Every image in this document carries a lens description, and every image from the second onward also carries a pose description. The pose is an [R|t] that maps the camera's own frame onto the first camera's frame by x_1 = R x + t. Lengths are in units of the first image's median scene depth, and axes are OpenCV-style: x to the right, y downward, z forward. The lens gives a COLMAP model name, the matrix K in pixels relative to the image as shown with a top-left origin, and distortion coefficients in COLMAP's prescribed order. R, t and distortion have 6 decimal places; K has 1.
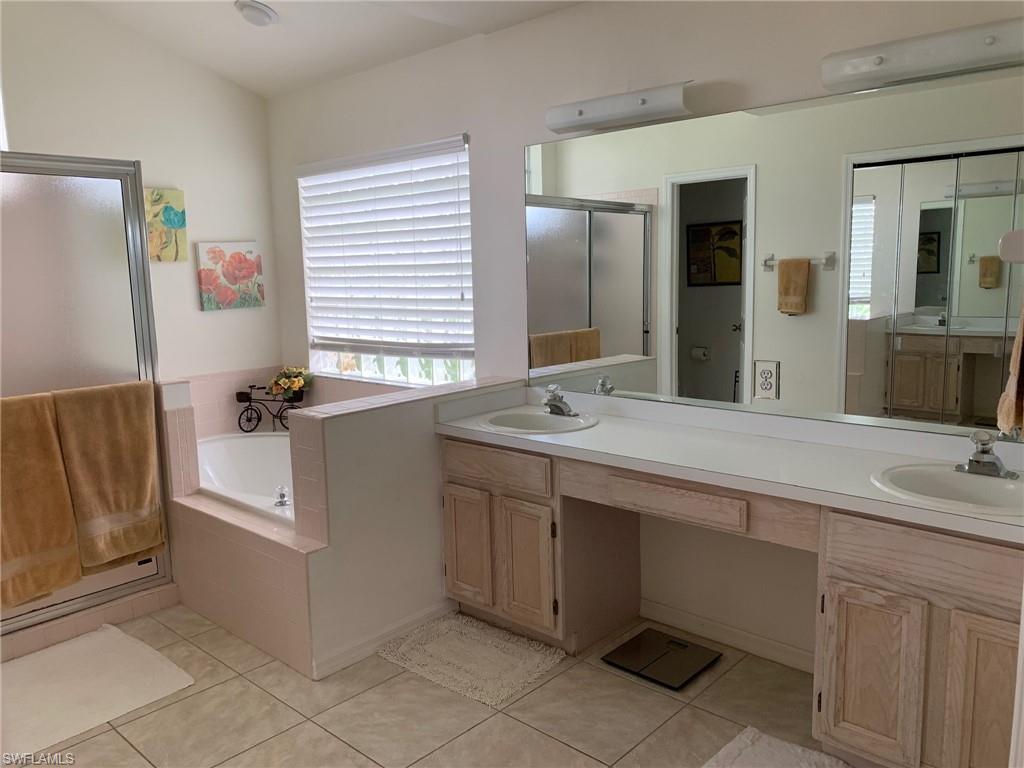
lens RADIAL K [[787.7, 0, 512.1], [0, 787.7, 380.4], [0, 0, 1]] dist [0.040405, -0.052587]
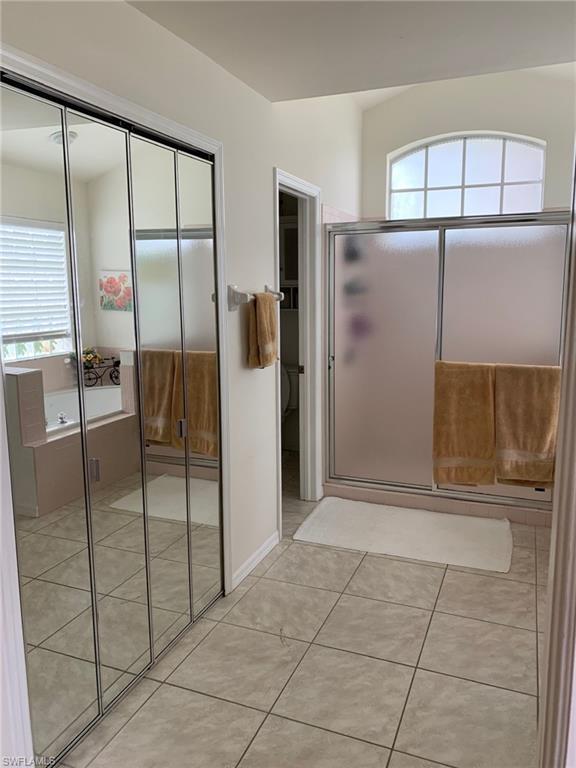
lens RADIAL K [[590.7, 0, 287.5], [0, 590.7, 384.4], [0, 0, 1]] dist [0.040405, -0.052587]
pose [[0.337796, 0.177583, -0.924315, 0.373574], [-0.134385, 0.981078, 0.139377, -0.052655], [0.931576, 0.077134, 0.355269, 0.183660]]
